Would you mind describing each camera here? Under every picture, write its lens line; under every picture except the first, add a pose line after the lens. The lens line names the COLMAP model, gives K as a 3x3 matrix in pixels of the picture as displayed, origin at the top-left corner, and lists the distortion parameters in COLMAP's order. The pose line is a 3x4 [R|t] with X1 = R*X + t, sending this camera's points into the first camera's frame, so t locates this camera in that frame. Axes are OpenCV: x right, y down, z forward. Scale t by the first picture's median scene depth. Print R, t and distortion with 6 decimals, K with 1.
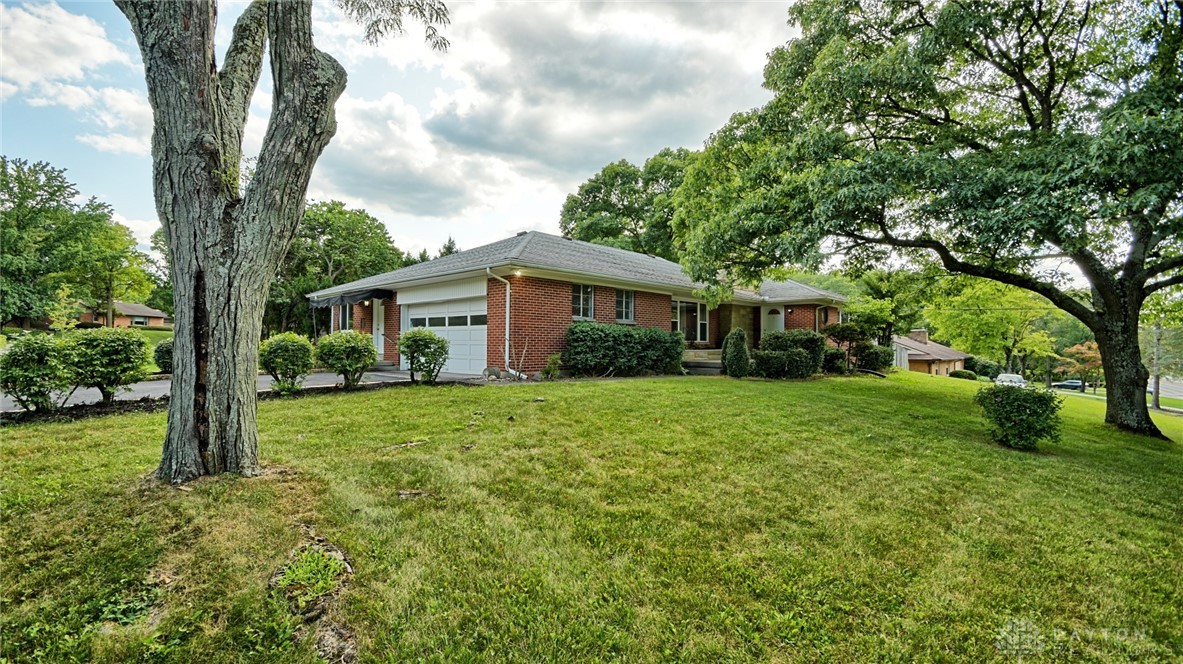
lens RADIAL K [[516.1, 0, 591.5], [0, 516.1, 332.0], [0, 0, 1]] dist [0.000864, -0.000098]
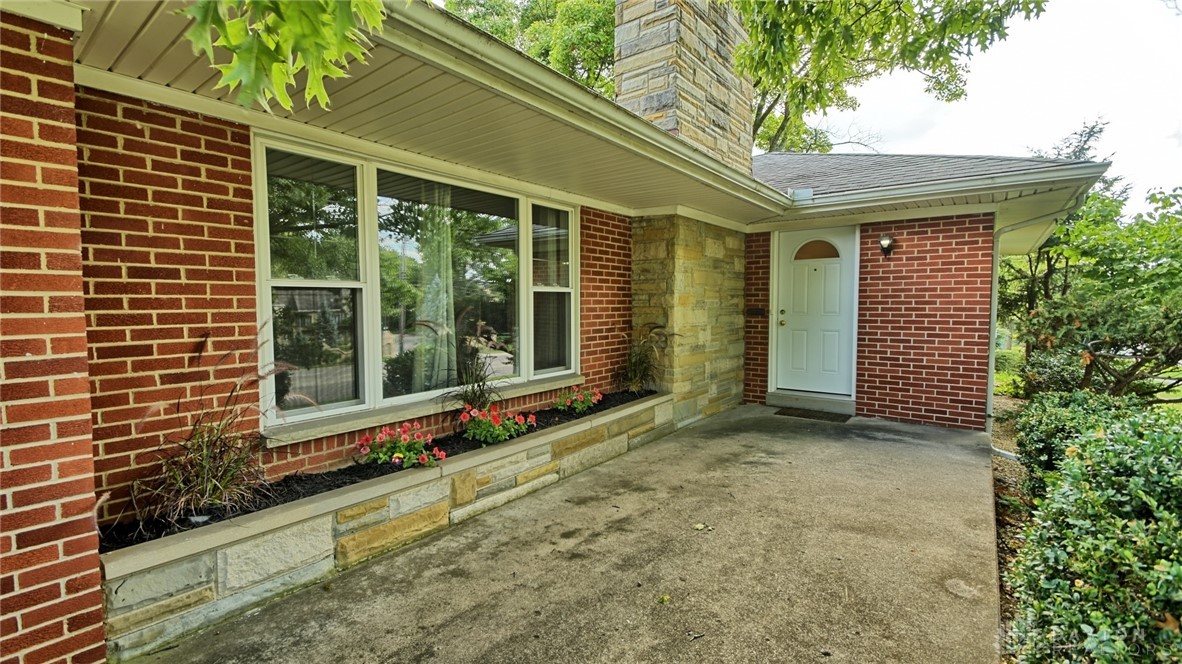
lens RADIAL K [[515.7, 0, 591.0], [0, 515.7, 332.0], [0, 0, 1]] dist [0.000864, -0.000098]
pose [[0.994905, -0.020330, 0.098747, 0.214623], [0.012624, 0.996870, 0.078041, -0.018676], [-0.100025, -0.076396, 0.992048, 0.784464]]
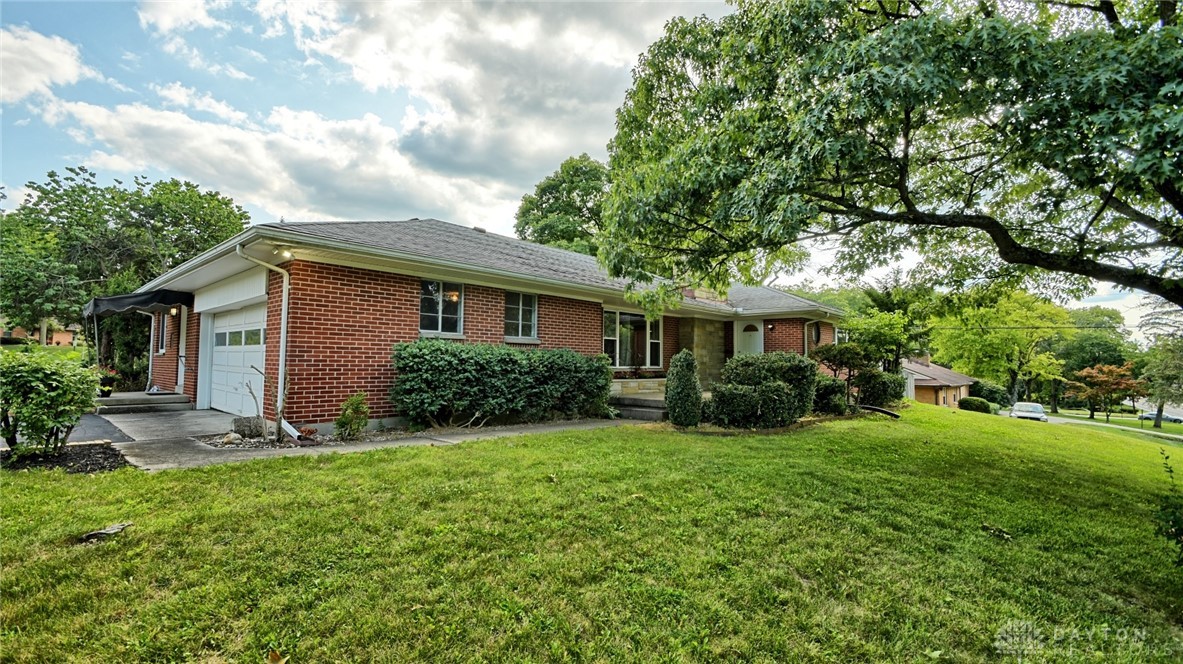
lens RADIAL K [[524.4, 0, 591.5], [0, 524.4, 332.0], [0, 0, 1]] dist [-0.003464, -0.000250]
pose [[0.999844, 0.005210, 0.016880, 0.113866], [-0.004595, 0.999333, -0.036241, -0.004441], [-0.017058, 0.036157, 0.999201, 0.247145]]
